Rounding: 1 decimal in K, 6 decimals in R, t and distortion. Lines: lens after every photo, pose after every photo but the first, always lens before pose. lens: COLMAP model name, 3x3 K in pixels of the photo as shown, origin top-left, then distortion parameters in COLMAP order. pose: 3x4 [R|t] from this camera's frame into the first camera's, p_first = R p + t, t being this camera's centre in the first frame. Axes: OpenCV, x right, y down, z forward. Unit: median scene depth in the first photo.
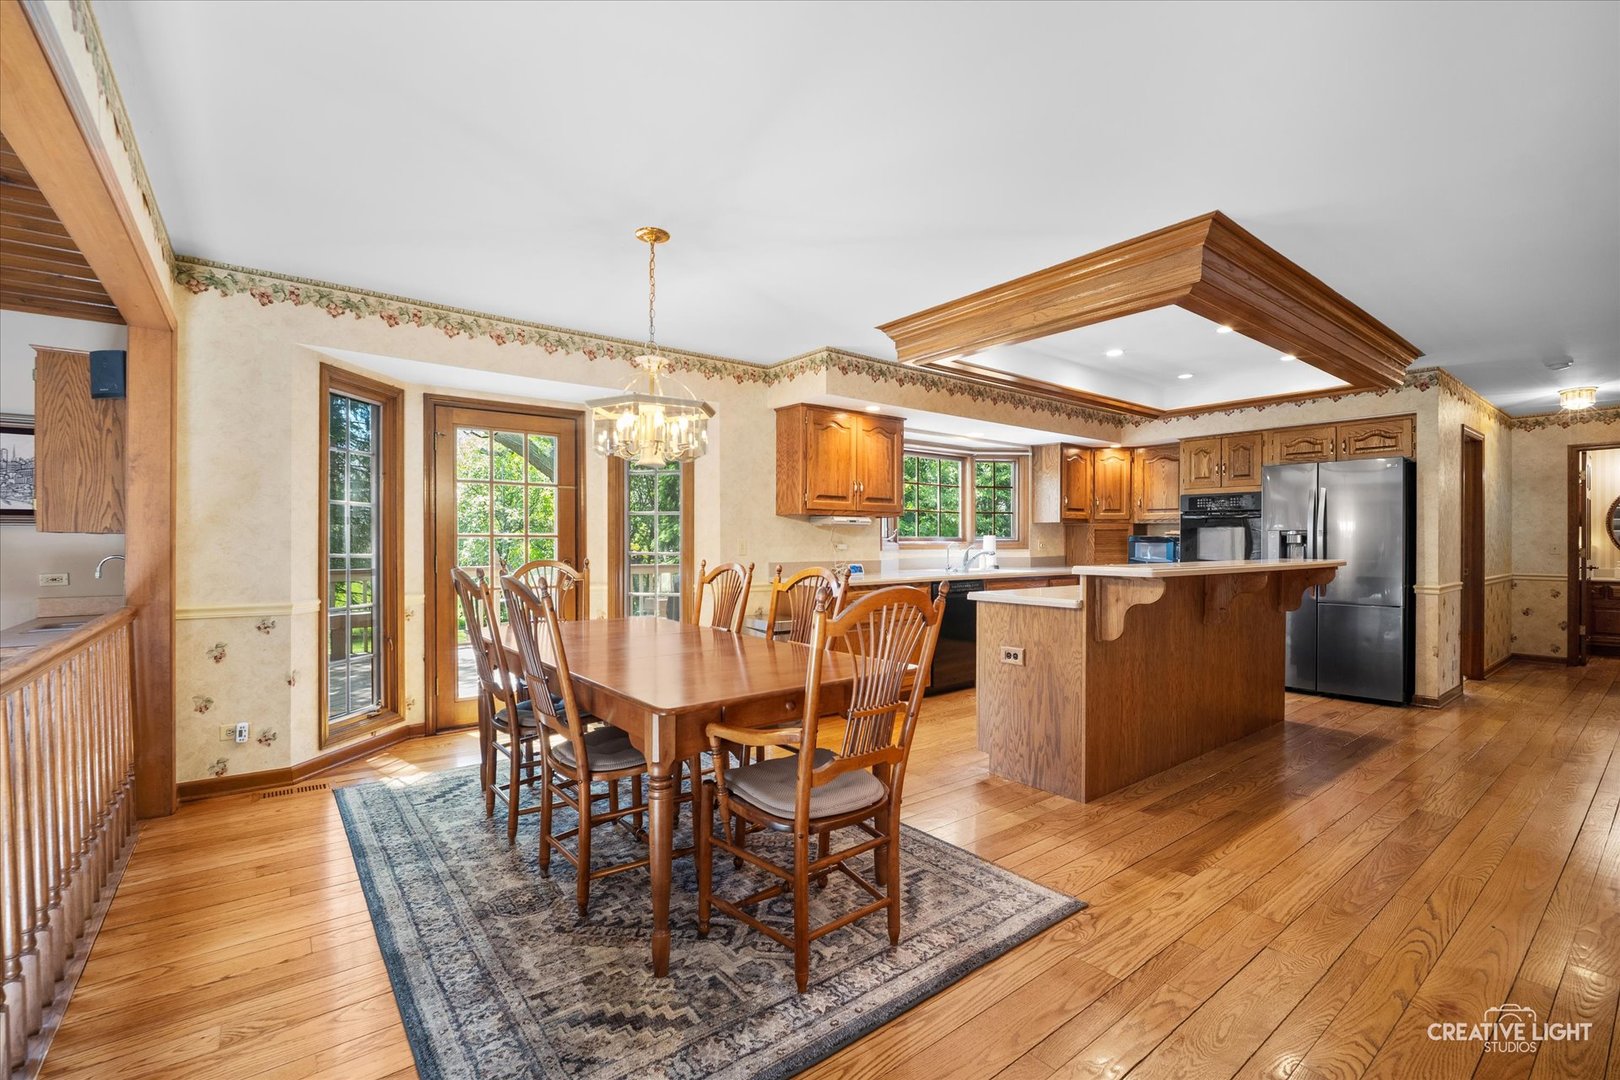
lens RADIAL K [[682.0, 0, 826.4], [0, 682.0, 548.6], [0, 0, 1]] dist [-0.011218, -0.000535]
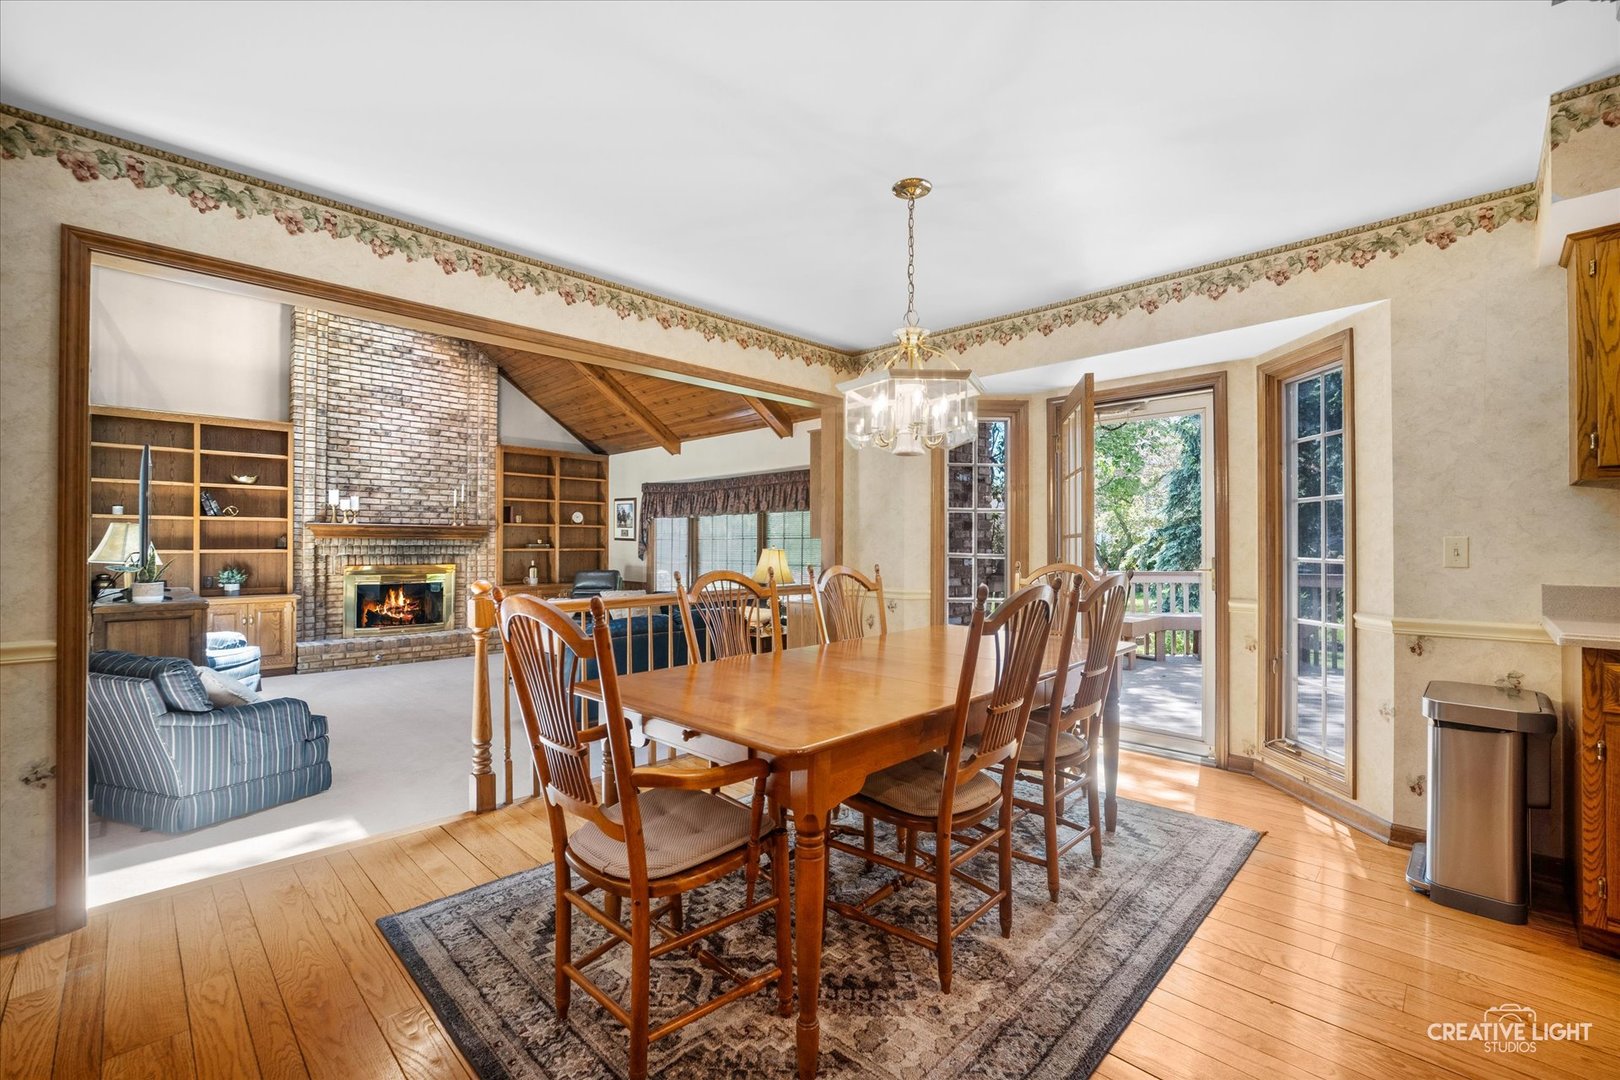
lens RADIAL K [[682.0, 0, 789.2], [0, 682.0, 538.3], [0, 0, 1]] dist [-0.011218, -0.000535]
pose [[0.117366, -0.008390, -0.993053, 0.272078], [-0.010279, 0.999900, -0.009662, -0.002397], [0.993036, 0.011342, 0.117268, 0.347399]]
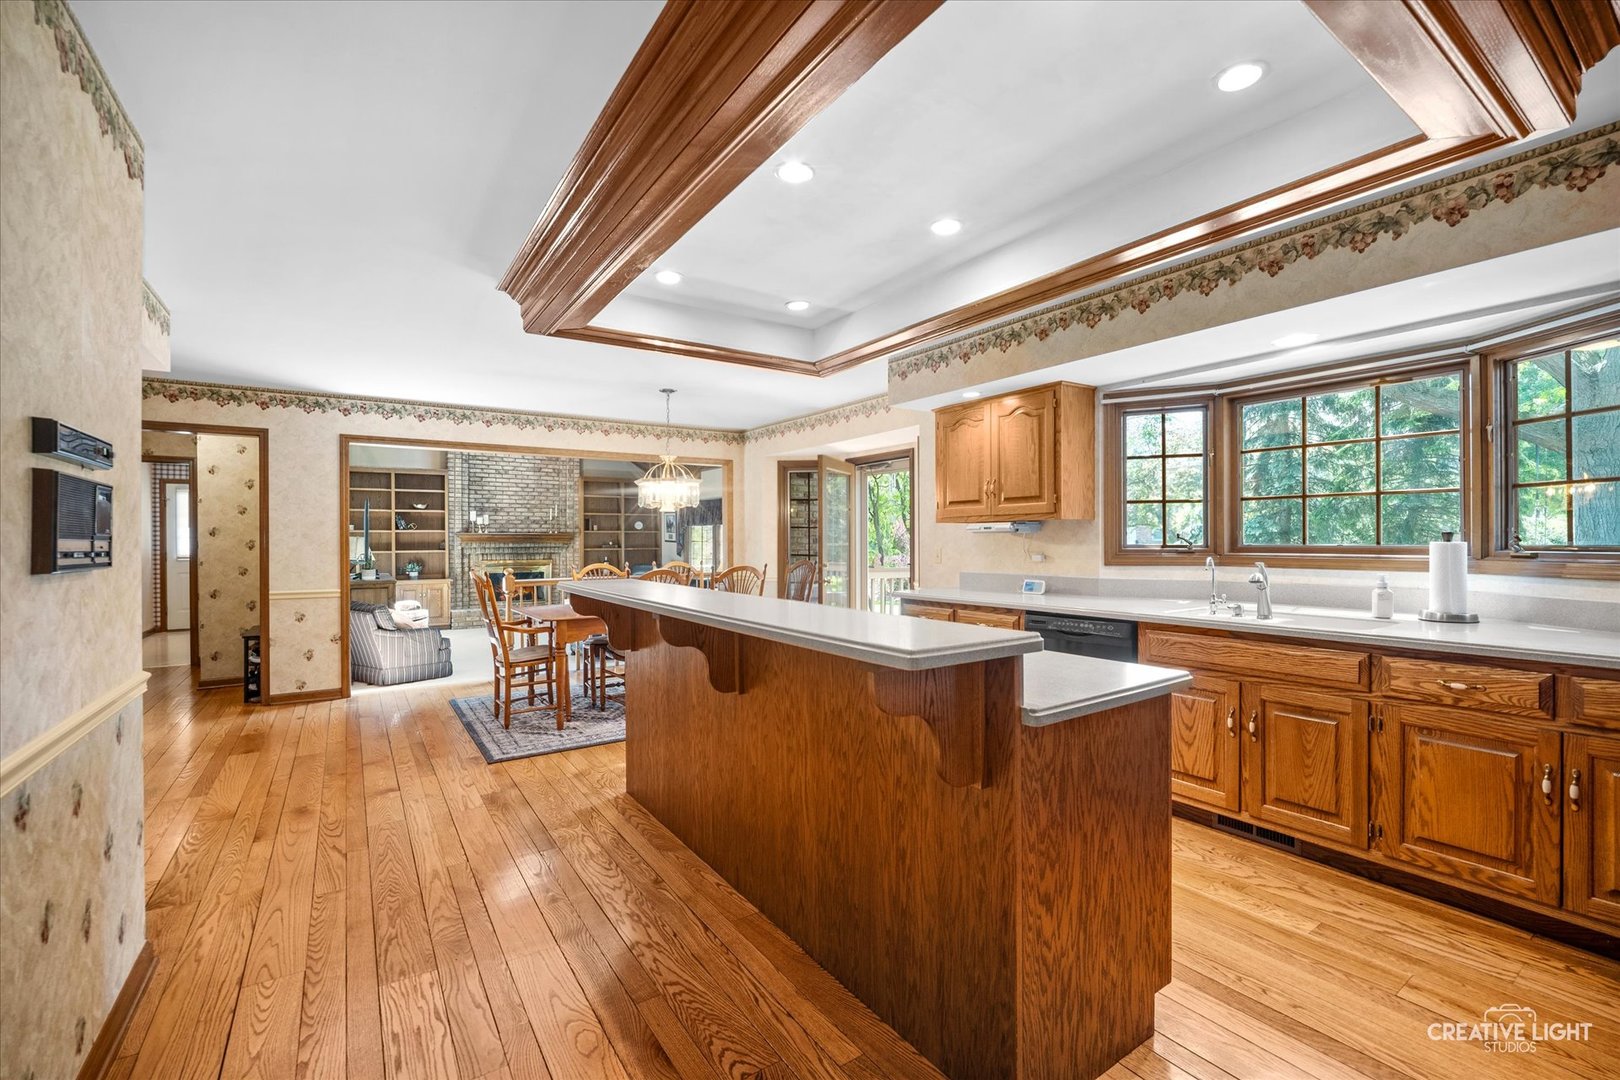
lens RADIAL K [[682.0, 0, 807.9], [0, 682.0, 537.7], [0, 0, 1]] dist [-0.011218, -0.000535]
pose [[-0.063973, -0.001287, -0.997951, 0.766323], [-0.005394, 0.999985, -0.000944, -0.022350], [0.997937, 0.005322, -0.063979, 0.709896]]
